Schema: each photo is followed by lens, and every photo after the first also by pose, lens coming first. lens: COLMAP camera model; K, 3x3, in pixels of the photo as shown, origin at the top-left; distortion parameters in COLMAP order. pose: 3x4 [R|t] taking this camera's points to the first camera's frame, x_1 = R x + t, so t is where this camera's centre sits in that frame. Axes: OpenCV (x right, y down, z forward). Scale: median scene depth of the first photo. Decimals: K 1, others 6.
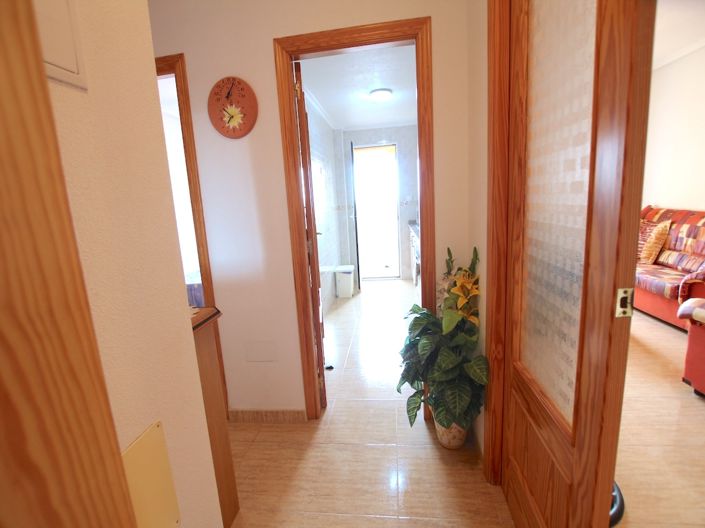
lens RADIAL K [[327.9, 0, 349.2], [0, 327.9, 251.4], [0, 0, 1]] dist [-0.022785, 0.000322]
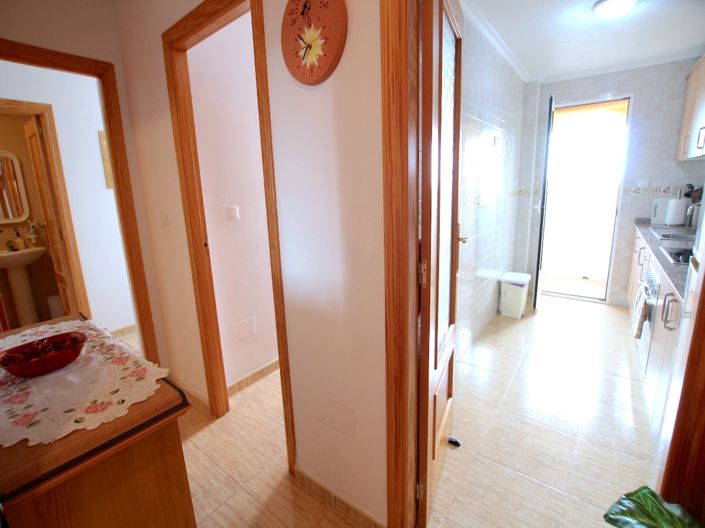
lens RADIAL K [[327.9, 0, 354.6], [0, 327.9, 251.1], [0, 0, 1]] dist [-0.022785, 0.000322]
pose [[0.866140, 0.129638, -0.482695, 0.018790], [-0.095855, 0.990934, 0.094135, -0.040556], [0.490523, -0.035265, 0.870715, 0.194863]]
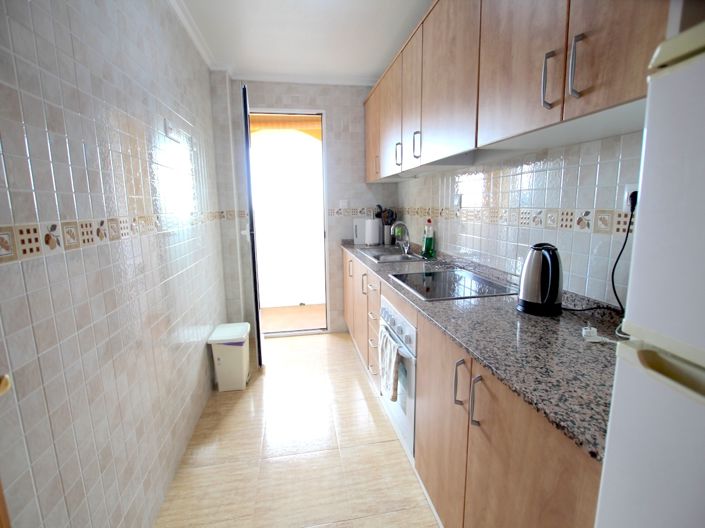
lens RADIAL K [[327.9, 0, 354.1], [0, 327.9, 258.5], [0, 0, 1]] dist [-0.022785, 0.000322]
pose [[0.951696, -0.000958, 0.307039, 0.013913], [0.001743, 0.999996, -0.002284, -0.063725], [-0.307035, 0.002709, 0.951694, 0.446631]]
